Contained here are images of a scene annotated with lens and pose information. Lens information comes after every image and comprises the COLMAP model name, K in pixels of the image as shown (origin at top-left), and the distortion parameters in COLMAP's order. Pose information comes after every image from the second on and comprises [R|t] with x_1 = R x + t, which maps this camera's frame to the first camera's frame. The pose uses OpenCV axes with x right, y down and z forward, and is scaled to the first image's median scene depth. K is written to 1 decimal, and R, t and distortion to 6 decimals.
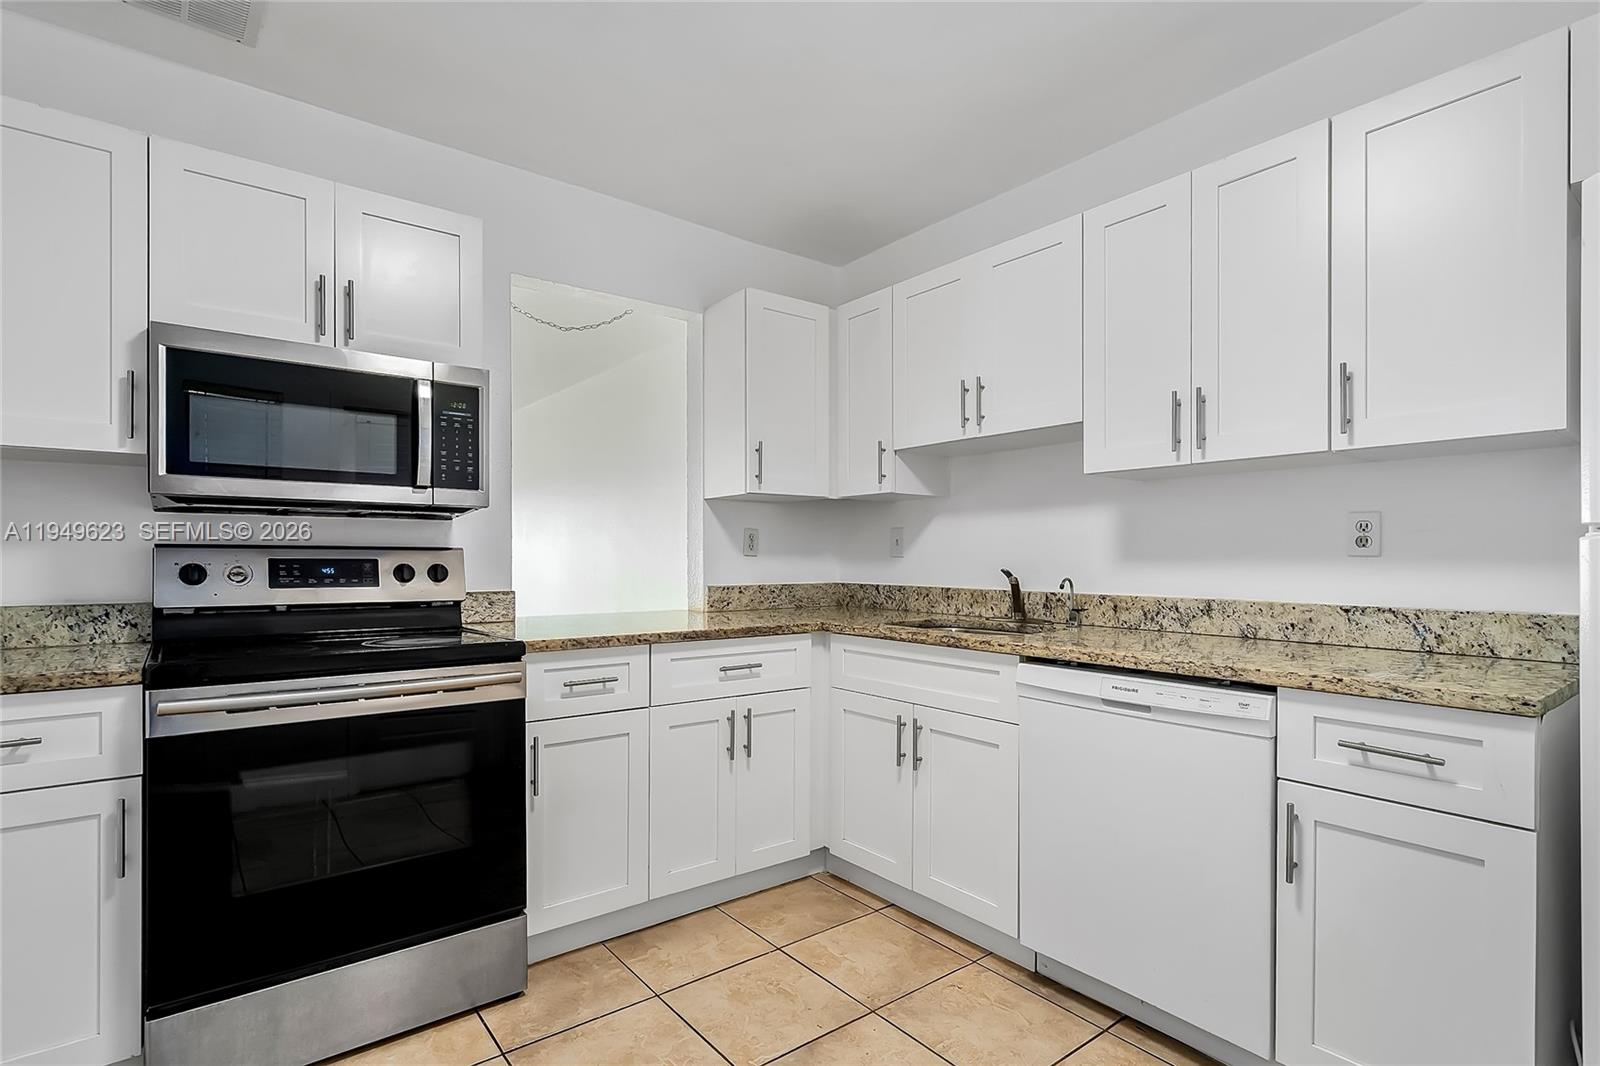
lens RADIAL K [[777.2, 0, 758.7], [0, 777.2, 560.6], [0, 0, 1]] dist [0.001656, 0.000457]
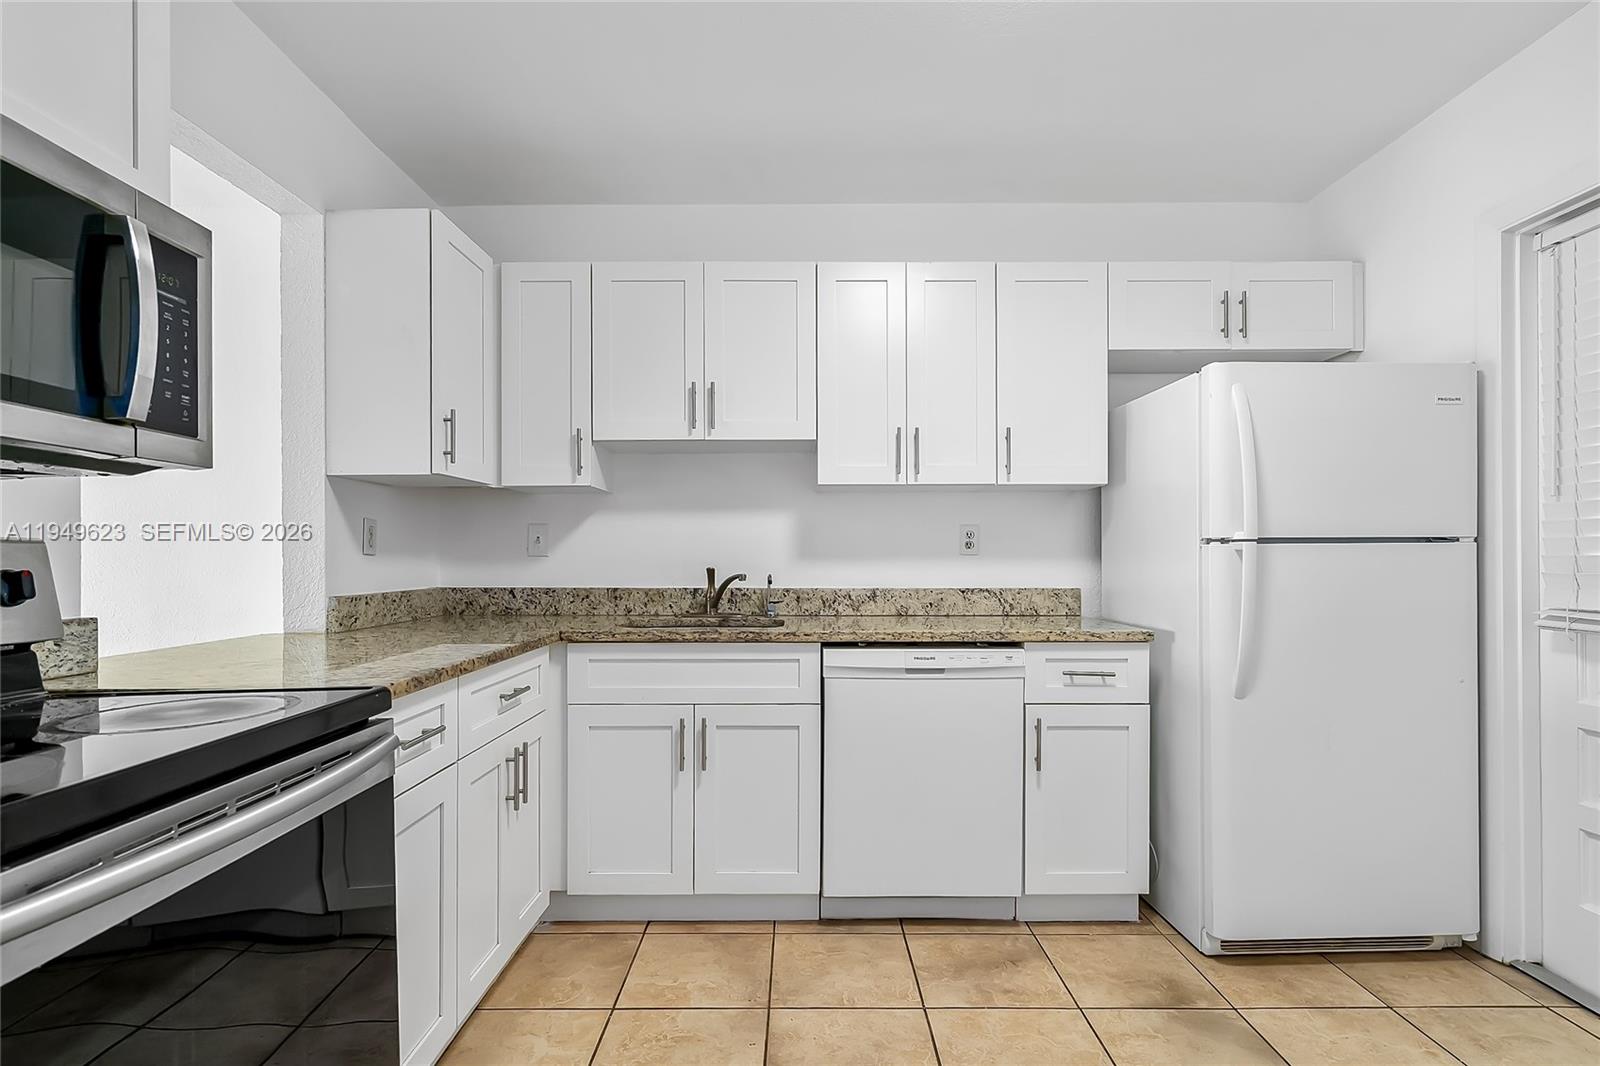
lens RADIAL K [[798.5, 0, 801.2], [0, 798.5, 555.9], [0, 0, 1]] dist [-0.004273, 0.000135]
pose [[0.595350, -0.000827, 0.803466, -0.583920], [0.005882, 0.999977, -0.003329, -0.000280], [-0.803445, 0.006708, 0.595342, 0.312766]]
